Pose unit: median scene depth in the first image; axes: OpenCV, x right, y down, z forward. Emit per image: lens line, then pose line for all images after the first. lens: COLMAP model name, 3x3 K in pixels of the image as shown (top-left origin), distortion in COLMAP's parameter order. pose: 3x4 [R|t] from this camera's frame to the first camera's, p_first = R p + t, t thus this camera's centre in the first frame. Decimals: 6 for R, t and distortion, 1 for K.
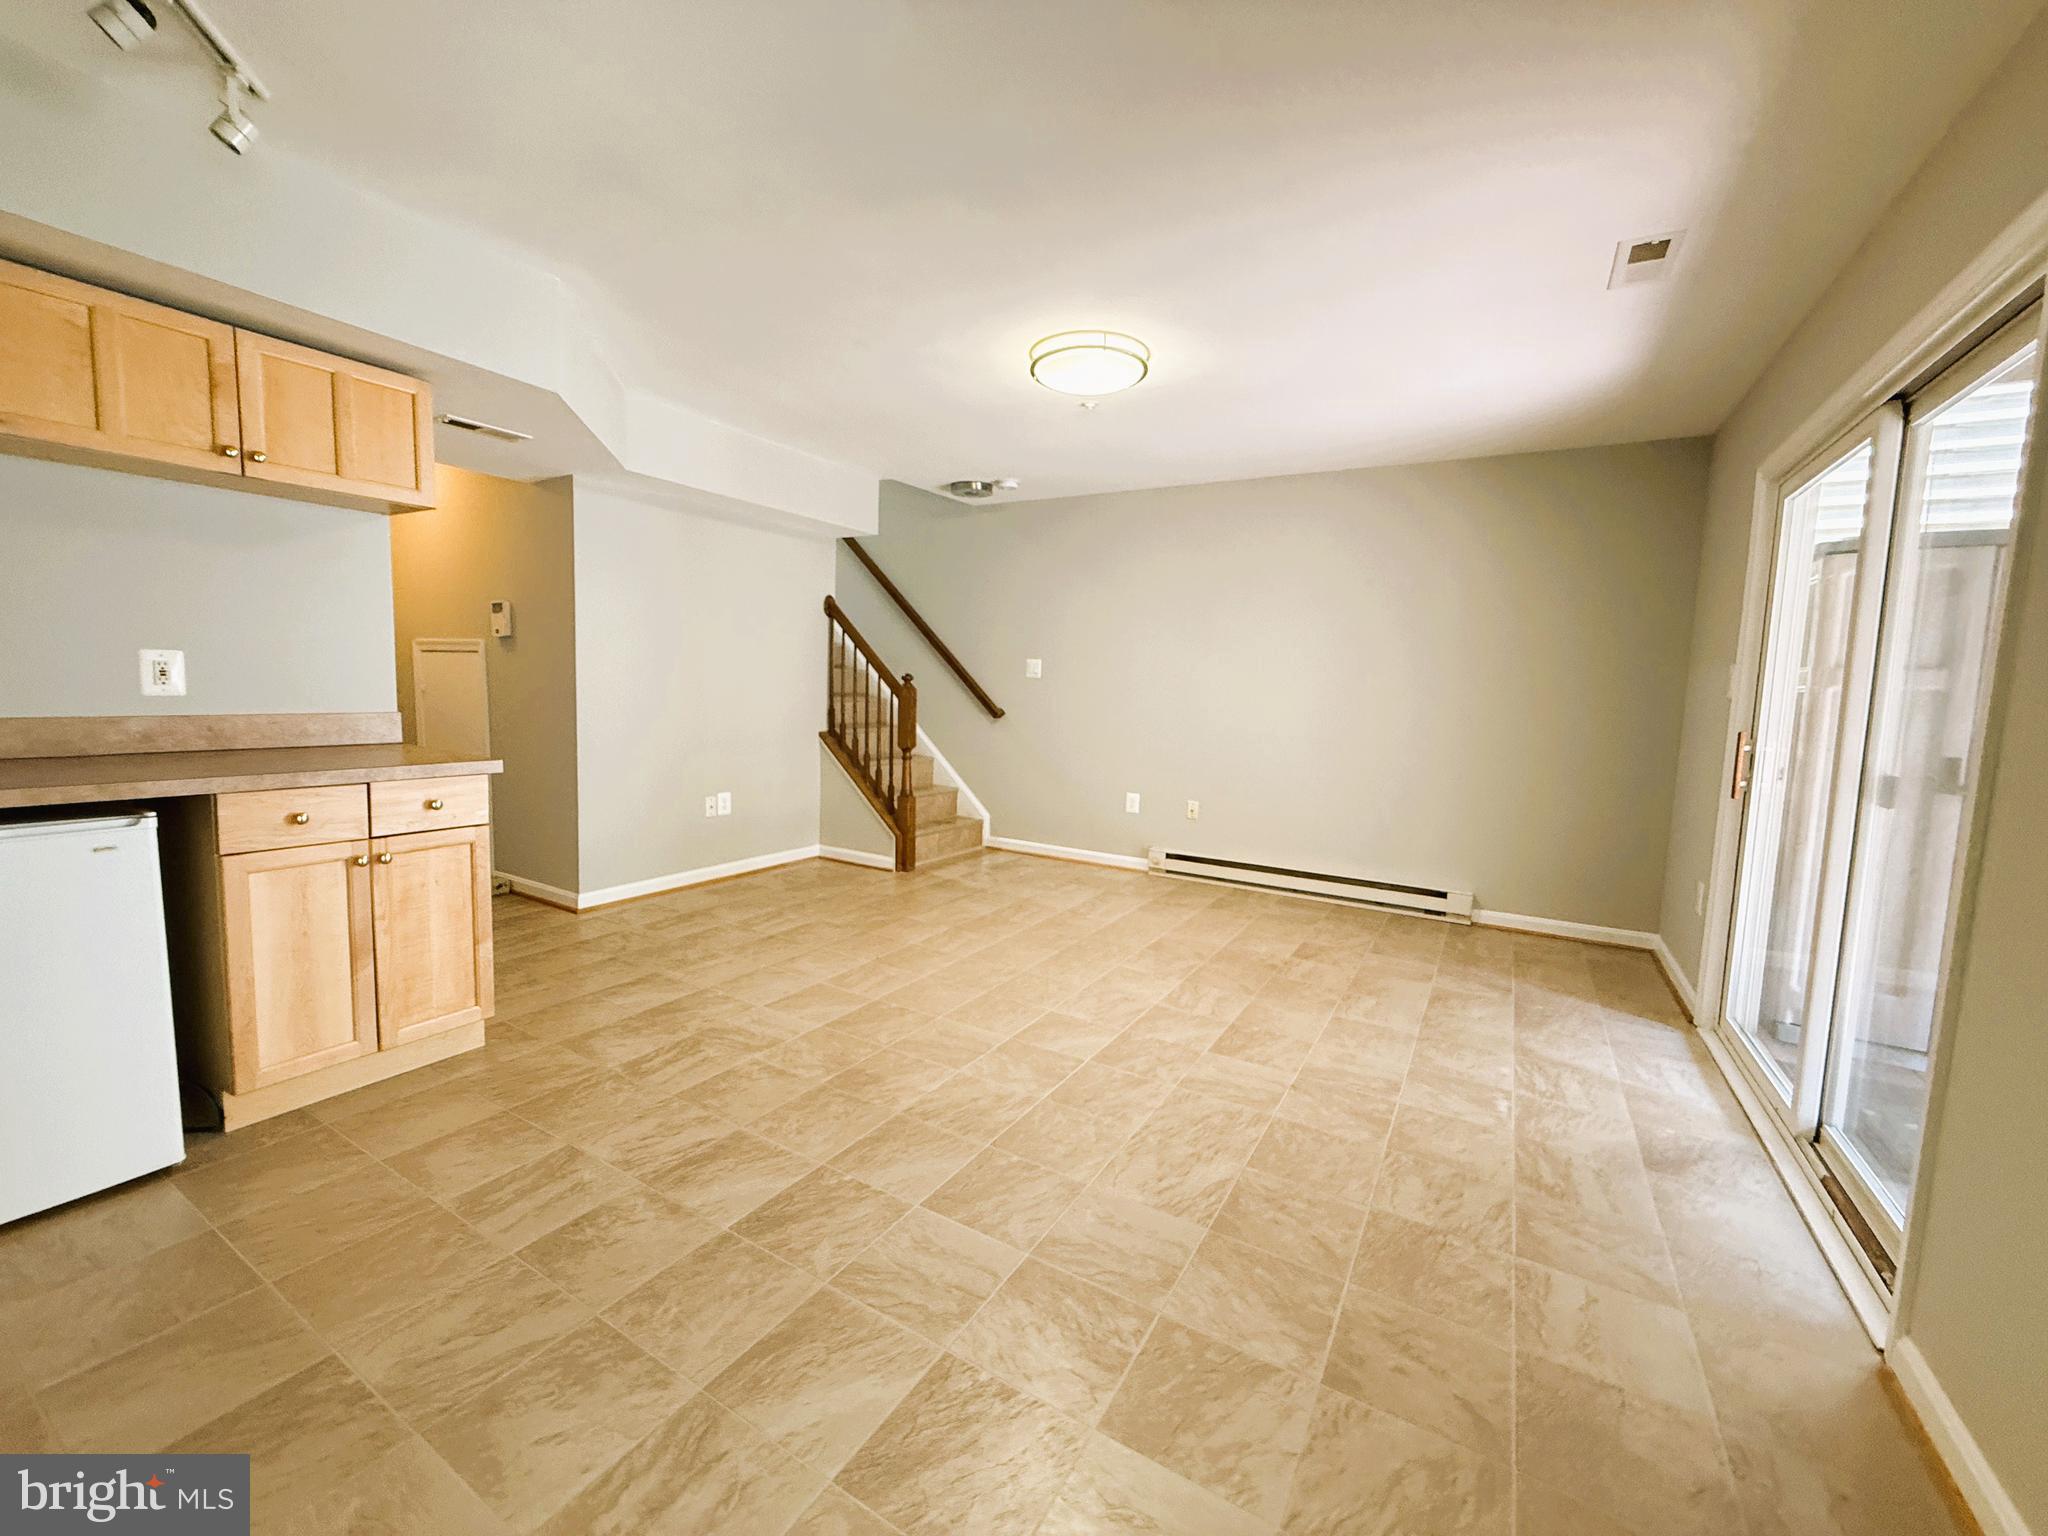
lens RADIAL K [[823.8, 0, 1021.2], [0, 823.8, 761.2], [0, 0, 1]] dist [-0.000196, -0.000001]
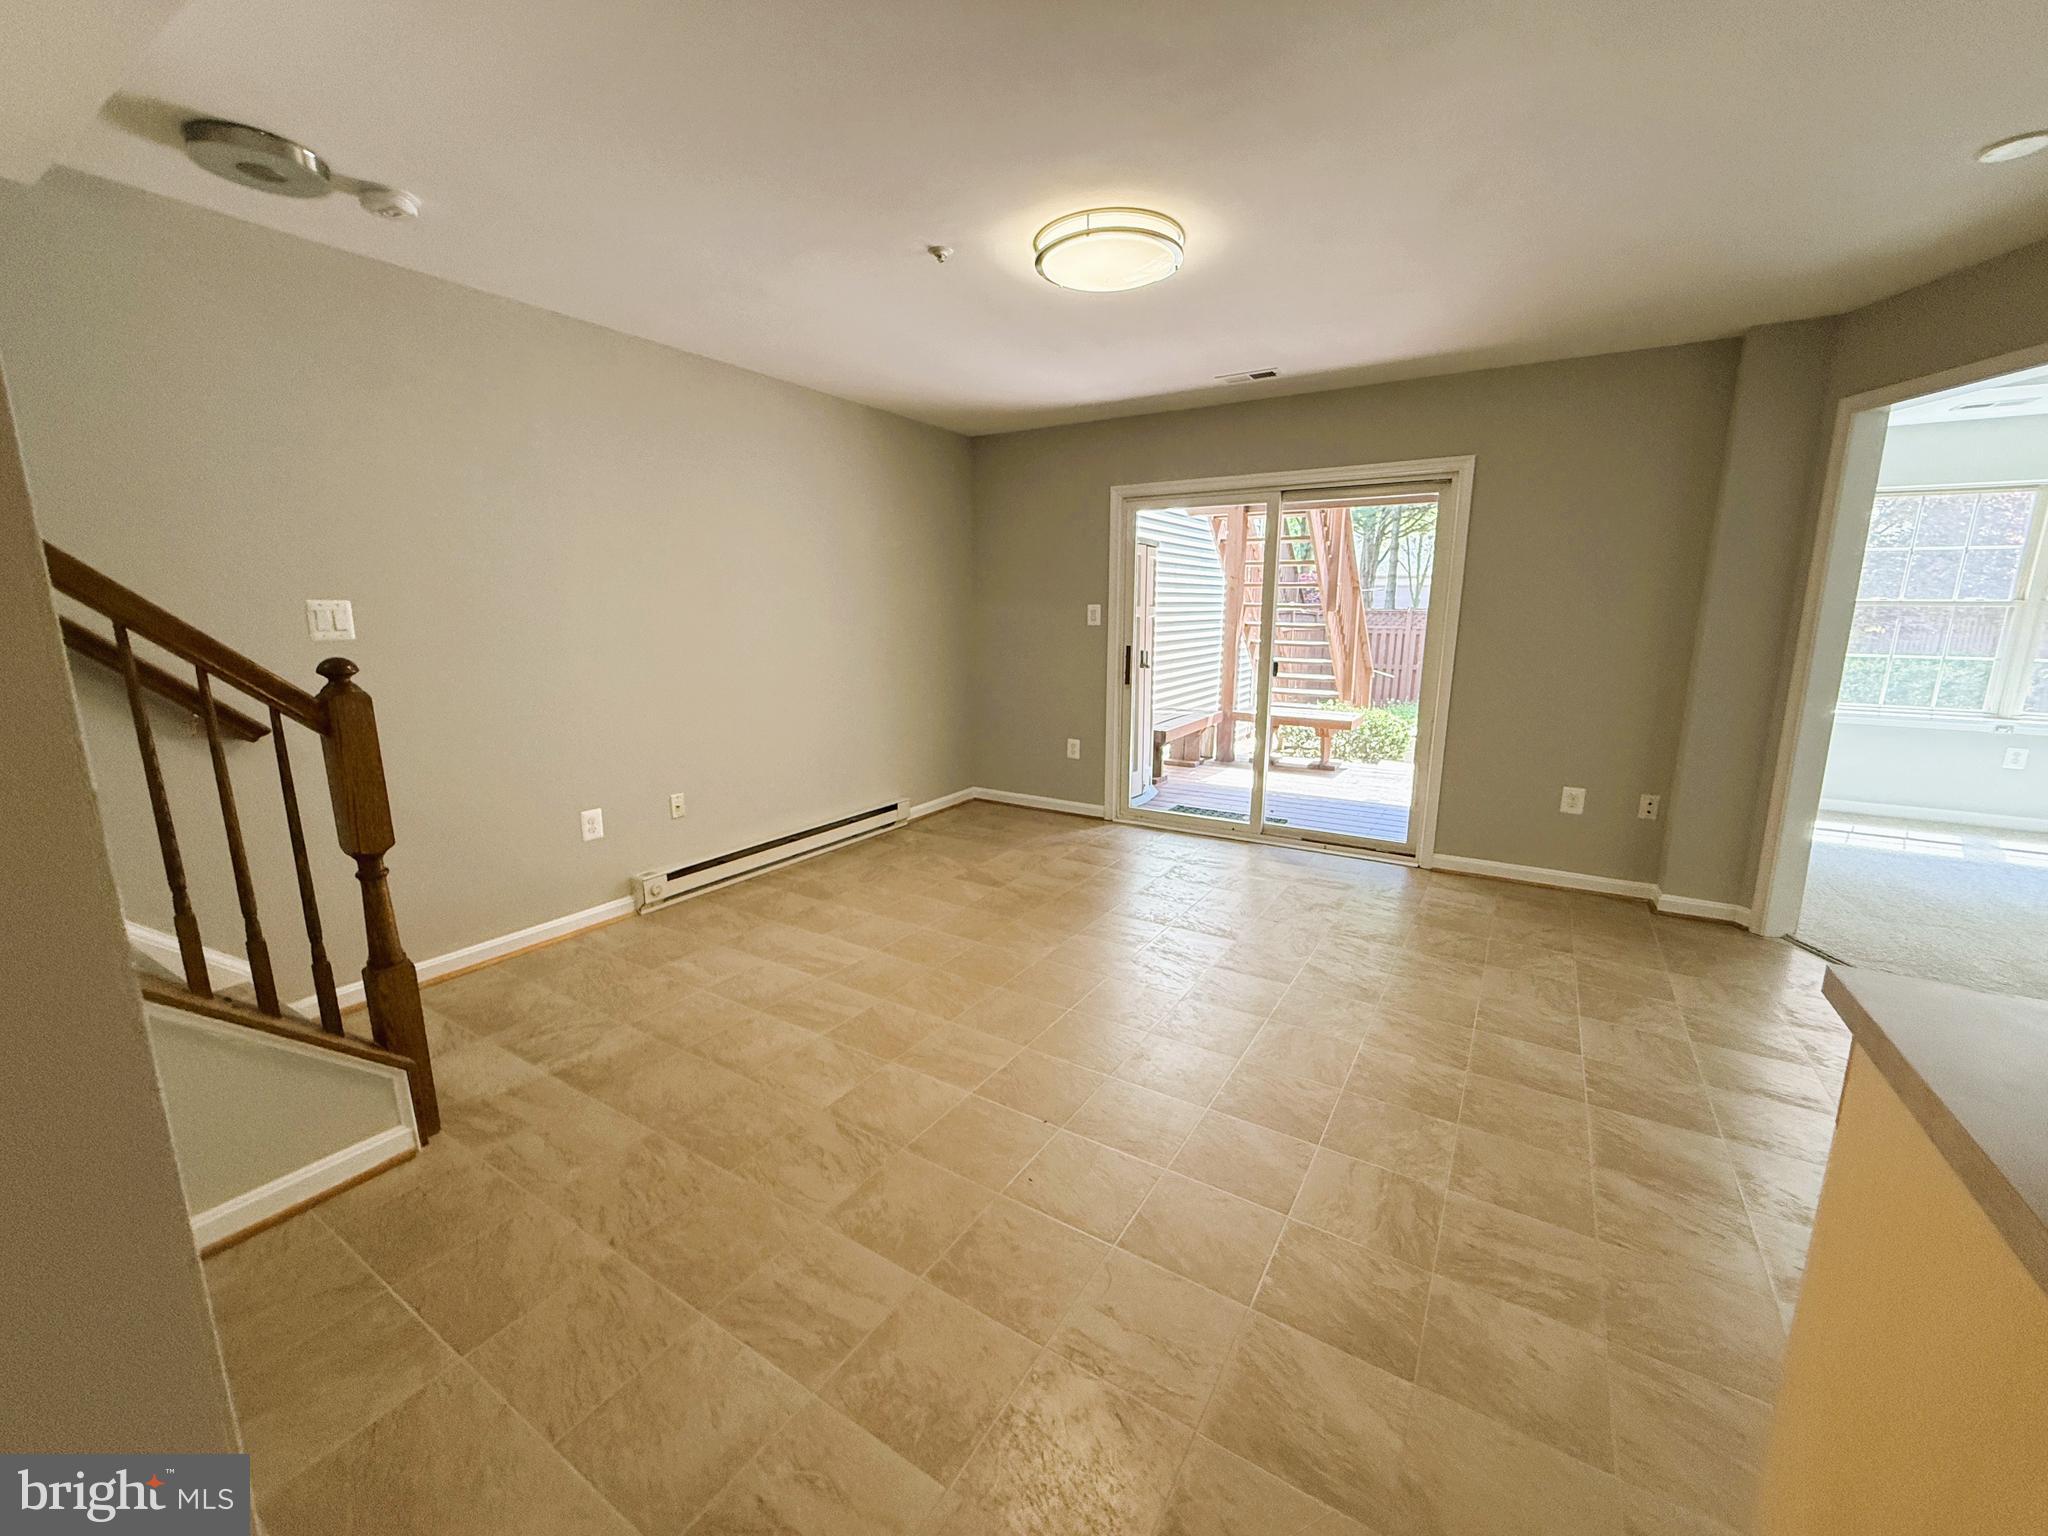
lens RADIAL K [[818.2, 0, 1018.7], [0, 818.2, 764.0], [0, 0, 1]] dist [-0.001354, -0.000207]
pose [[0.025142, -0.223122, 0.974466, -0.916592], [0.093127, 0.971058, 0.219939, -0.204853], [-0.995337, 0.085220, 0.045193, 1.241561]]
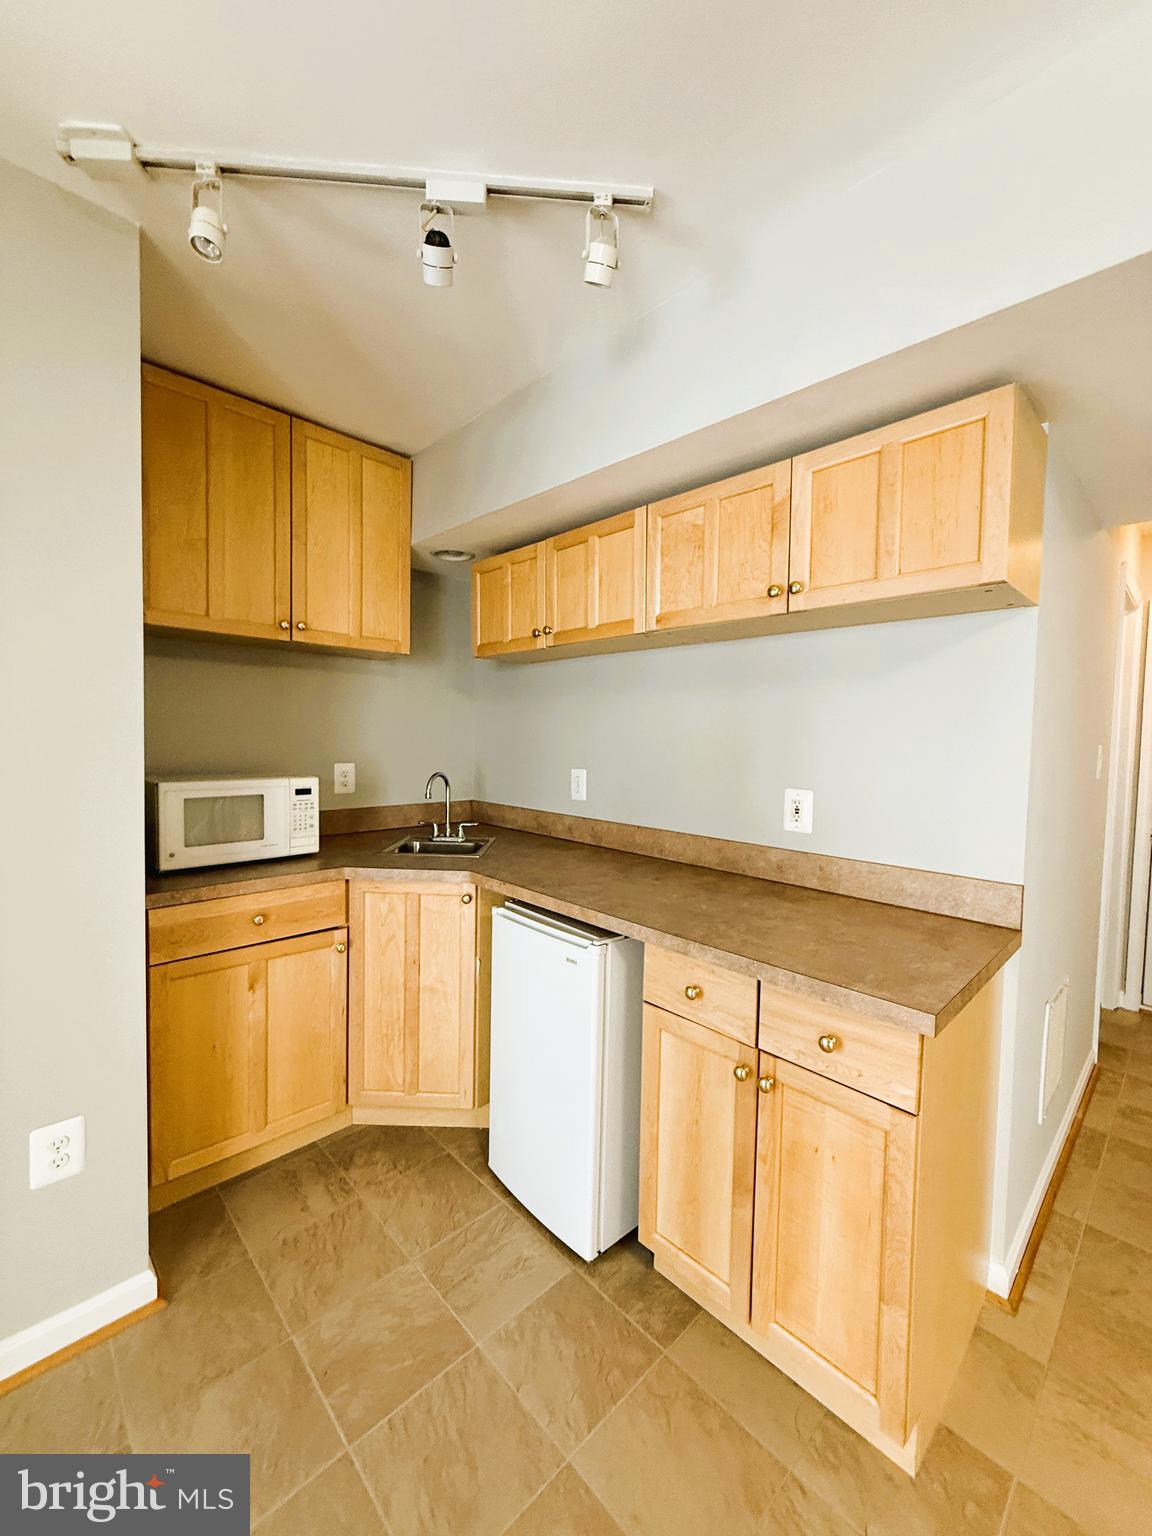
lens RADIAL K [[614.4, 0, 578.9], [0, 614.4, 764.0], [0, 0, 1]] dist [-0.002941, -0.000441]
pose [[-0.259746, 0.005330, -0.965662, -0.163445], [-0.121734, 0.991827, 0.038218, -0.136618], [0.957973, 0.127481, -0.256974, 0.771957]]
